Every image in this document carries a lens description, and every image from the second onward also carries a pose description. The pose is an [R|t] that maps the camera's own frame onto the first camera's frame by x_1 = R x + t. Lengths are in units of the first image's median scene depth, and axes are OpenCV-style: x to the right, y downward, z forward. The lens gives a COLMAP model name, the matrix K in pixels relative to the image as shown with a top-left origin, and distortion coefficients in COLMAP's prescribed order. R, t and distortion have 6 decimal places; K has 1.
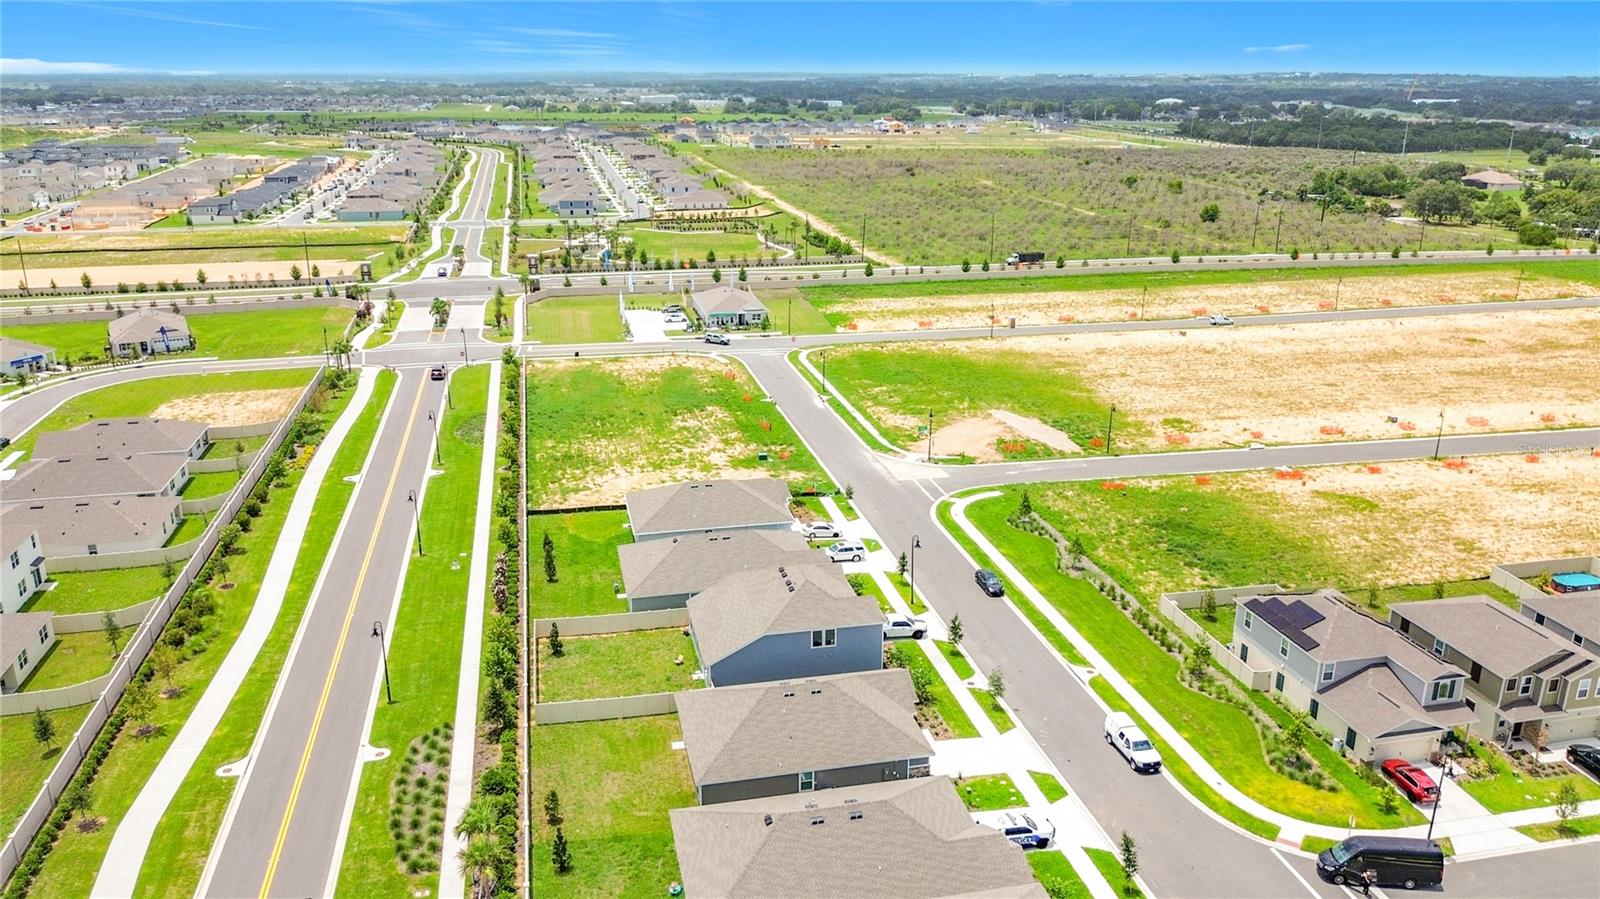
lens RADIAL K [[1170.3, 0, 800.0], [0, 1170.3, 449.5], [0, 0, 1]] dist [0.054947, -0.091230]
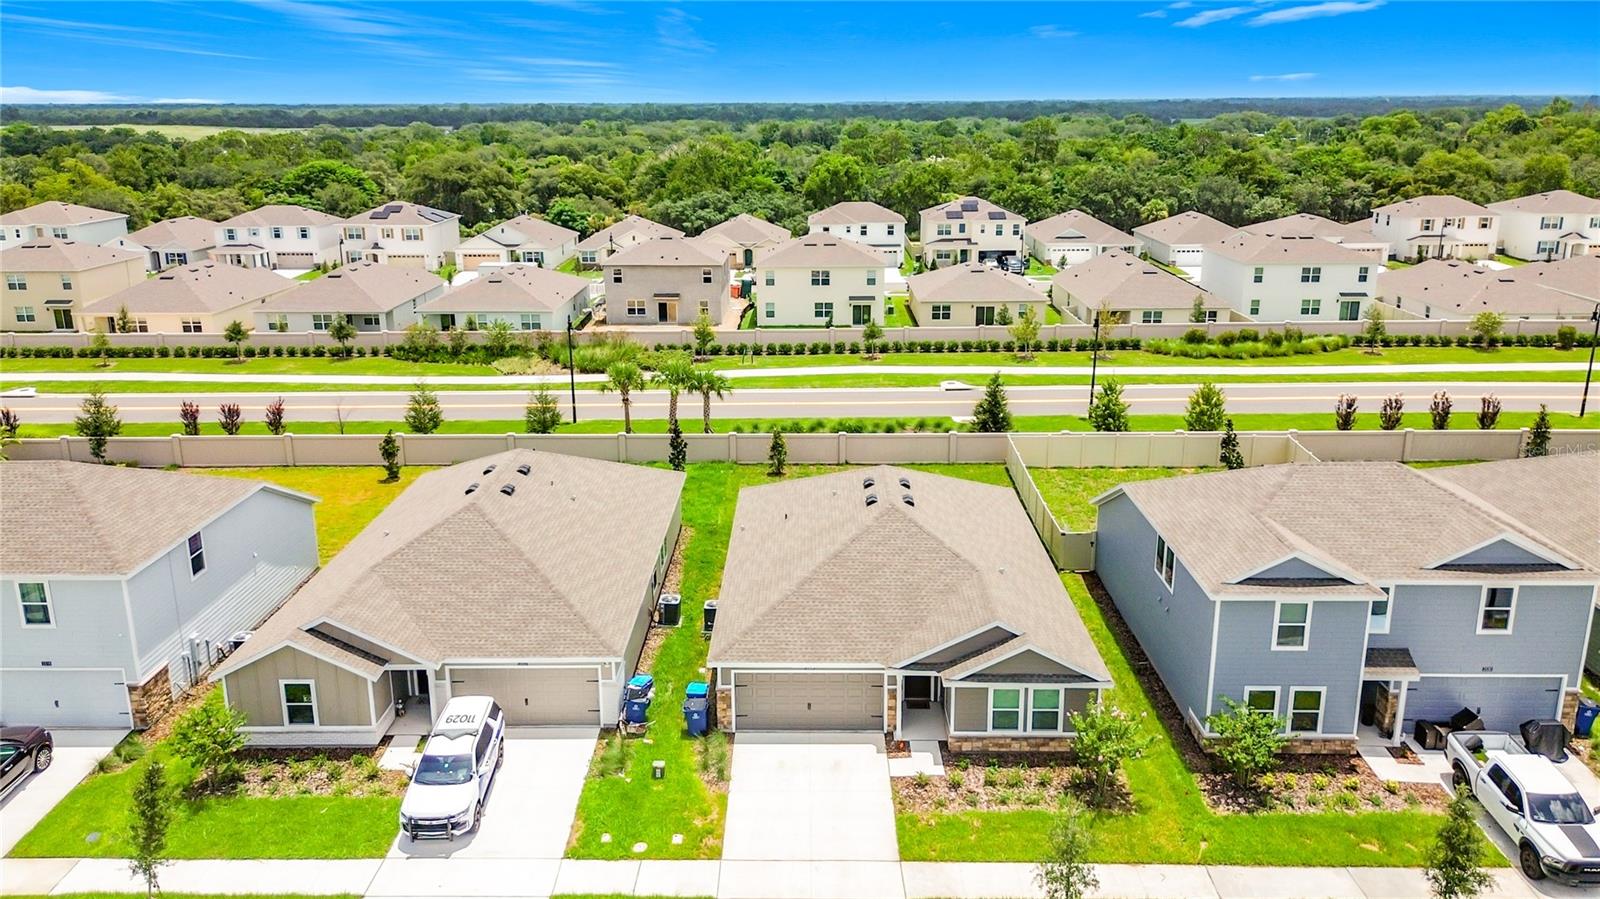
lens RADIAL K [[1157.1, 0, 794.4], [0, 1157.1, 432.5], [0, 0, 1]] dist [0.068137, -0.058639]
pose [[-0.236629, 0.264518, -0.934899, 0.263906], [-0.293922, 0.897653, 0.328373, 0.013839], [0.926076, 0.352491, -0.134663, 0.563651]]
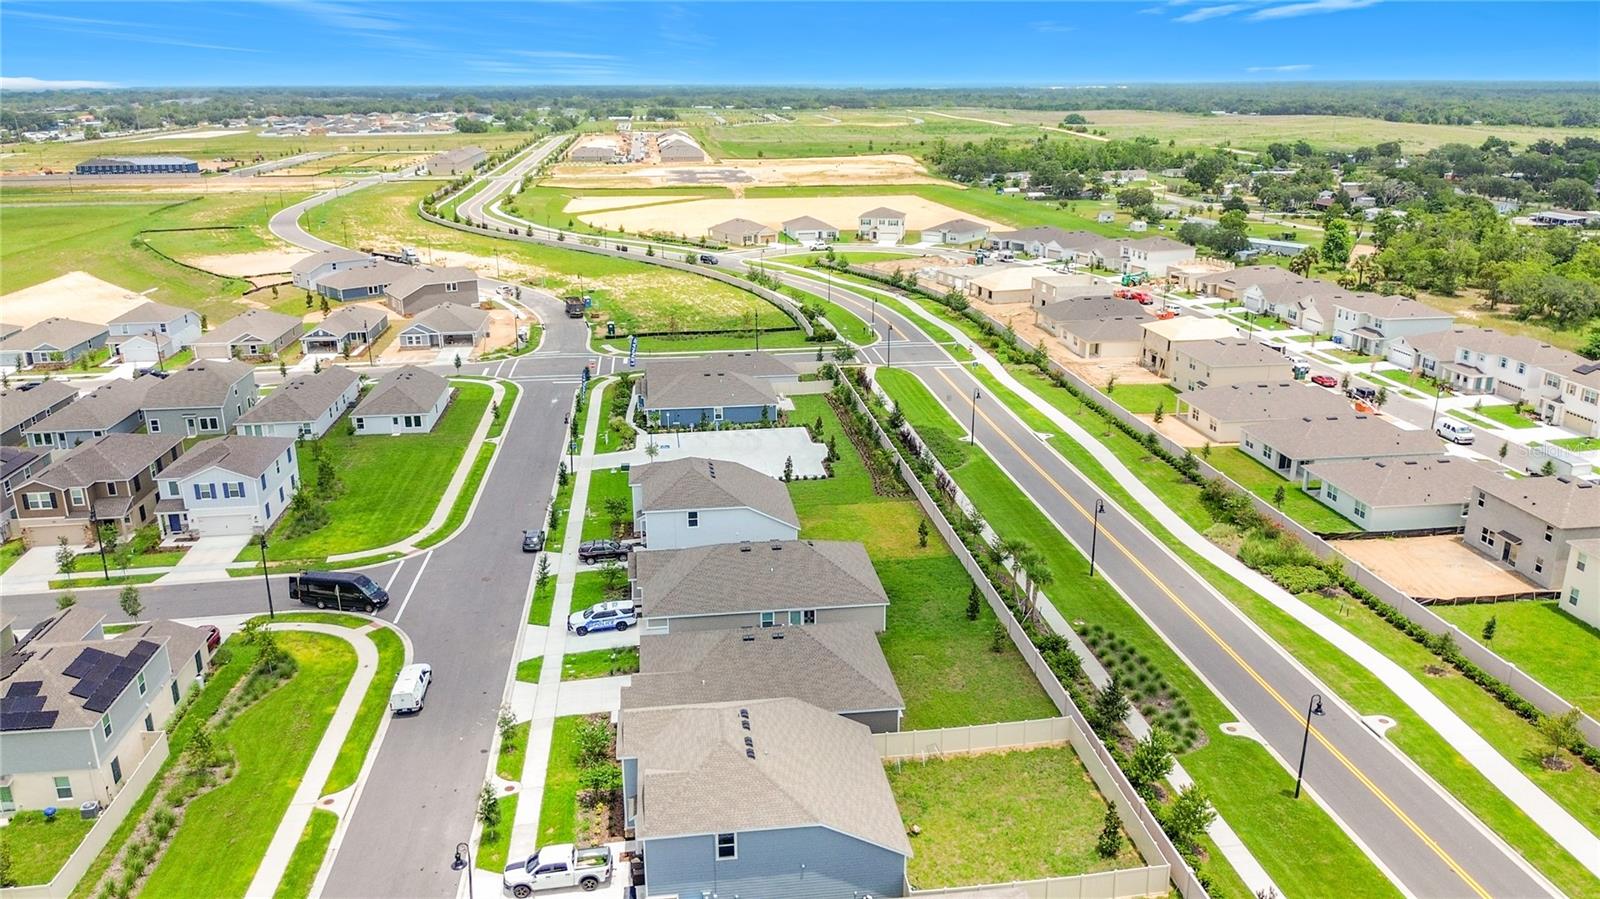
lens RADIAL K [[1151.1, 0, 797.0], [0, 1151.1, 449.8], [0, 0, 1]] dist [0.075983, -0.117461]
pose [[-0.995195, -0.028144, 0.093784, -0.059676], [0.031777, 0.813124, 0.581222, -0.244491], [-0.092616, 0.581409, -0.808323, 0.911309]]
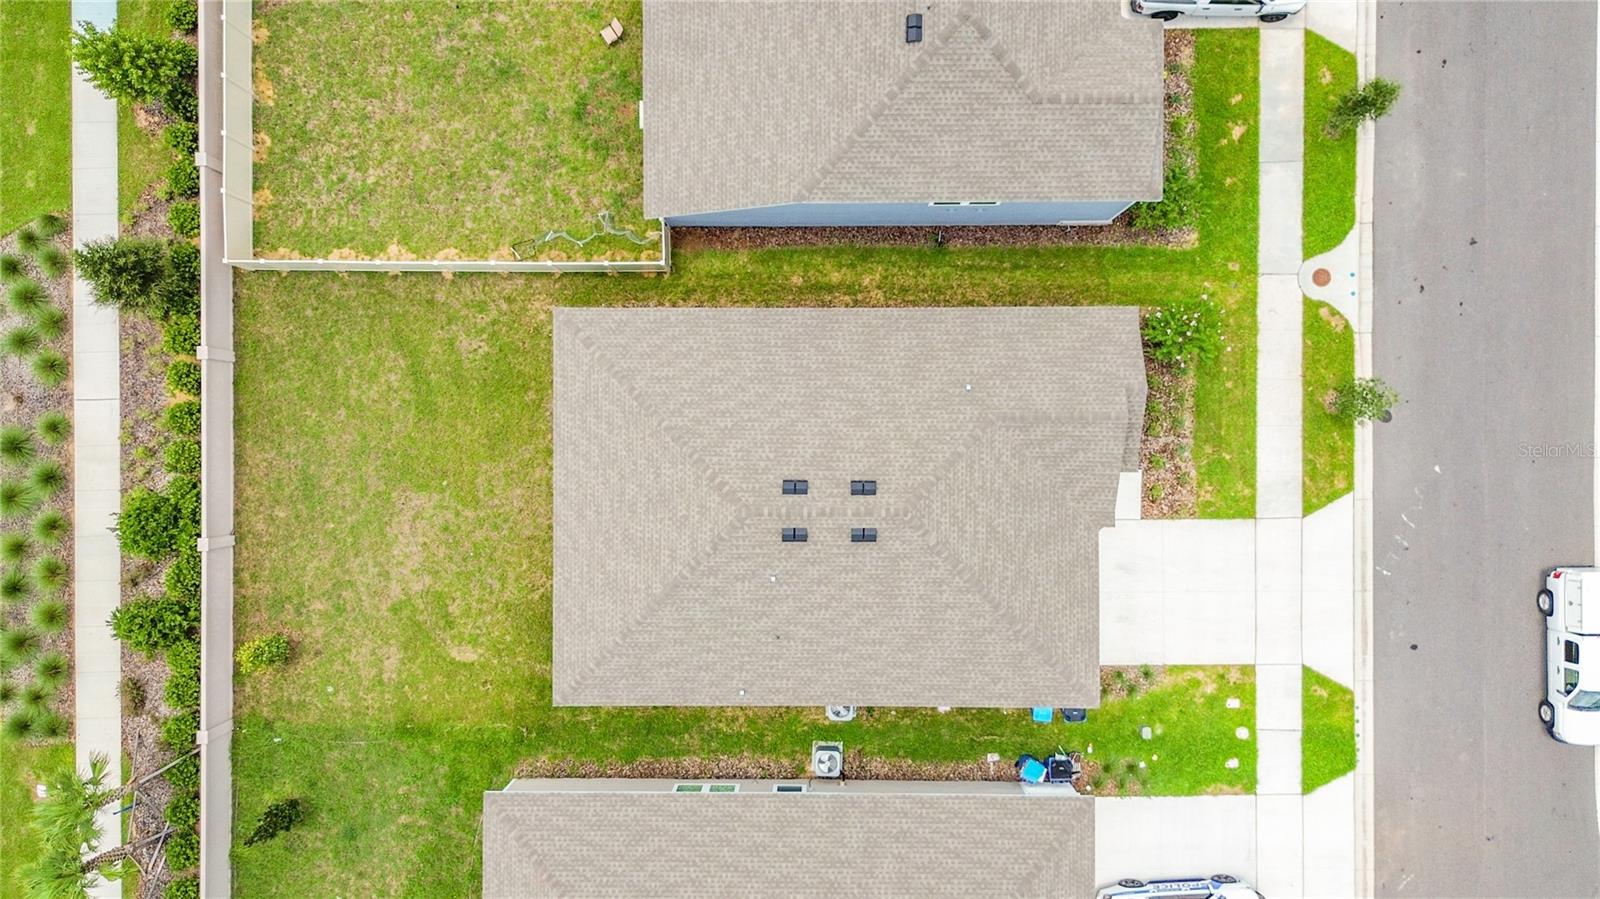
lens RADIAL K [[1160.0, 0, 790.1], [0, 1160.0, 454.7], [0, 0, 1]] dist [0.076157, -0.116922]
pose [[0.975321, 0.219864, -0.020231, -0.005032], [-0.046608, 0.294580, 0.954490, -0.095971], [0.215818, -0.929990, 0.297558, 0.496536]]
